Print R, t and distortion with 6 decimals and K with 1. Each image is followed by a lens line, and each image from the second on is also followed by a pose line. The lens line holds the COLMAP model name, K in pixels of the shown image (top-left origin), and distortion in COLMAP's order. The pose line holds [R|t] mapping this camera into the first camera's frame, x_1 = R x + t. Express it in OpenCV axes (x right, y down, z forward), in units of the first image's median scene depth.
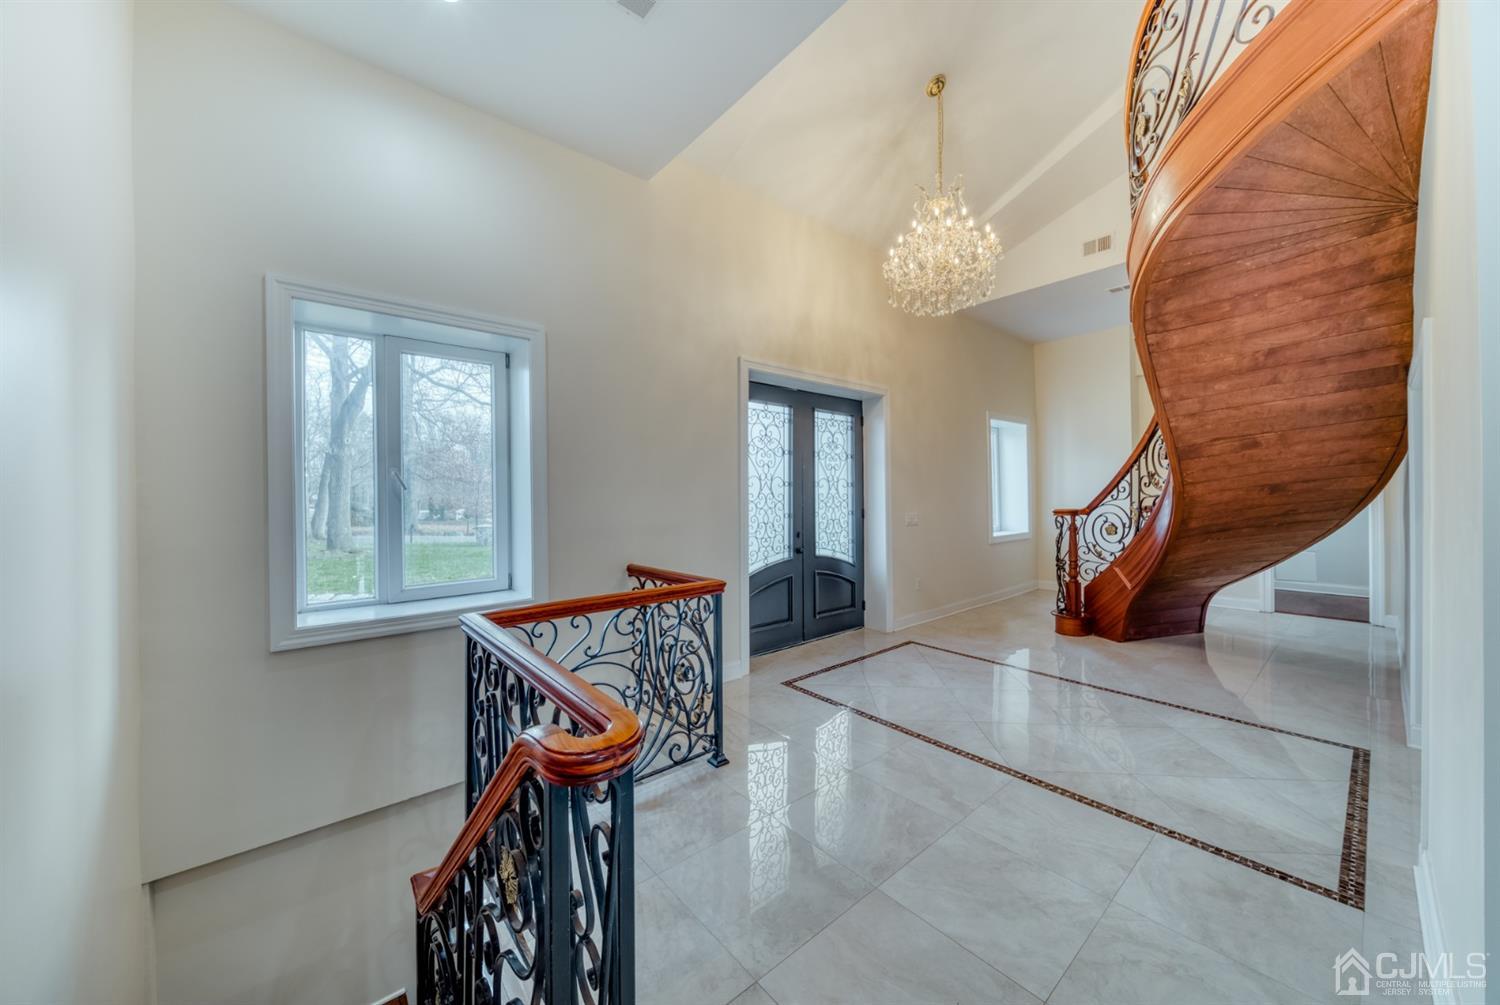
lens RADIAL K [[530.0, 0, 753.8], [0, 530.0, 497.3], [0, 0, 1]] dist [0.001691, -0.001590]
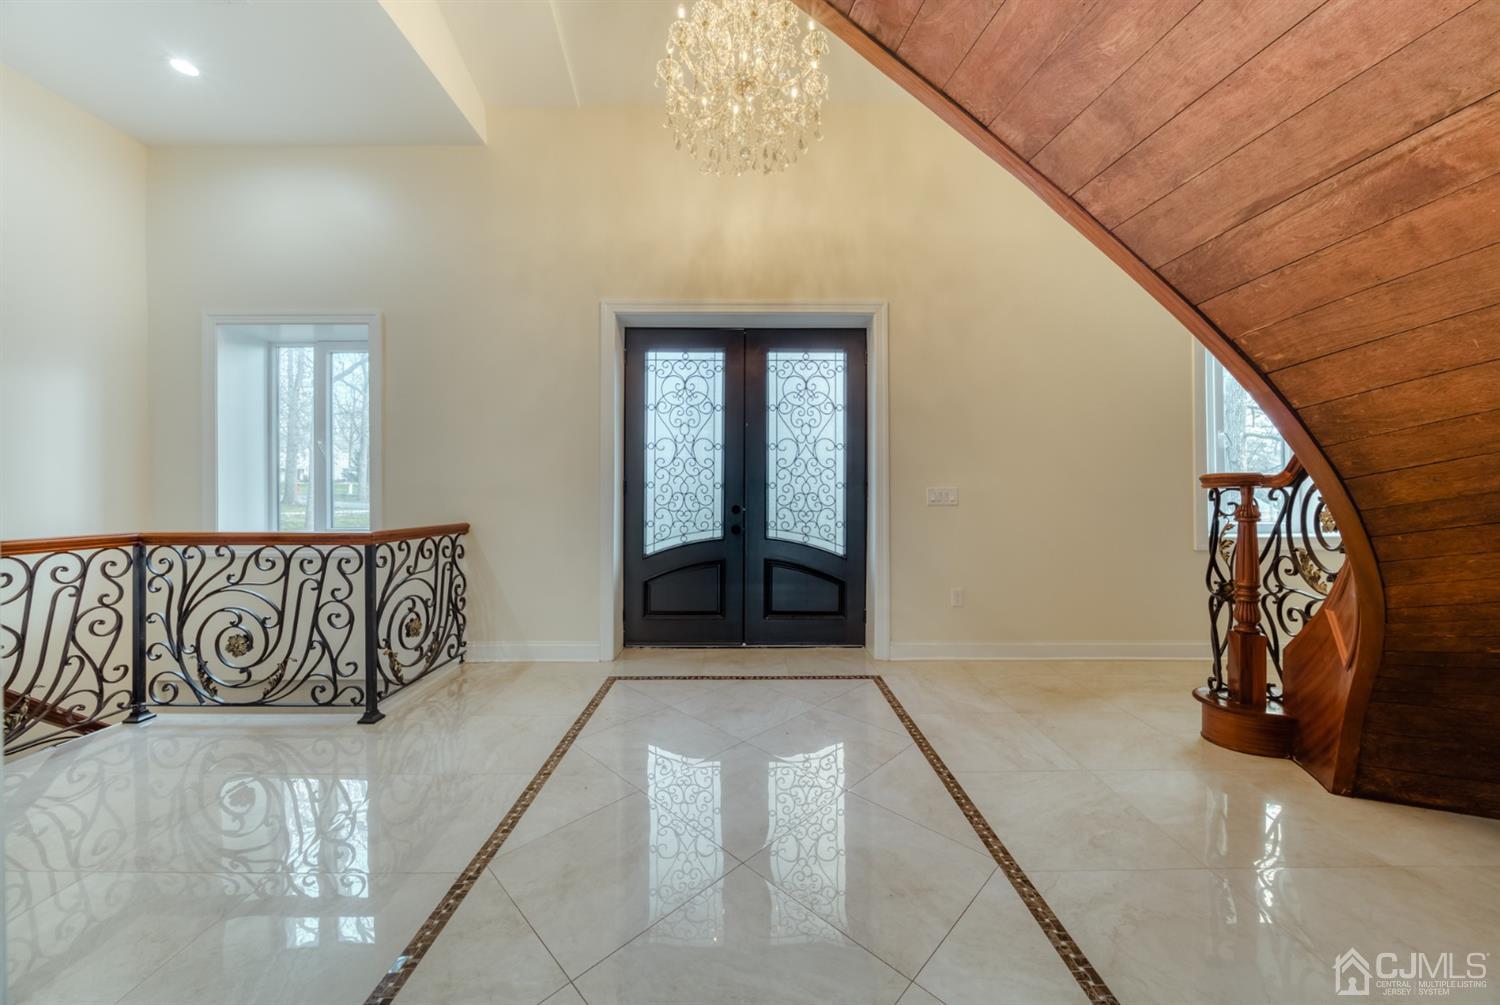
lens RADIAL K [[530.0, 0, 740.8], [0, 530.0, 496.6], [0, 0, 1]] dist [0.001691, -0.001590]
pose [[0.764407, 0.006795, -0.644699, 0.612005], [-0.007675, 0.999970, 0.001438, 0.049931], [0.644689, 0.003849, 0.764435, 0.400385]]
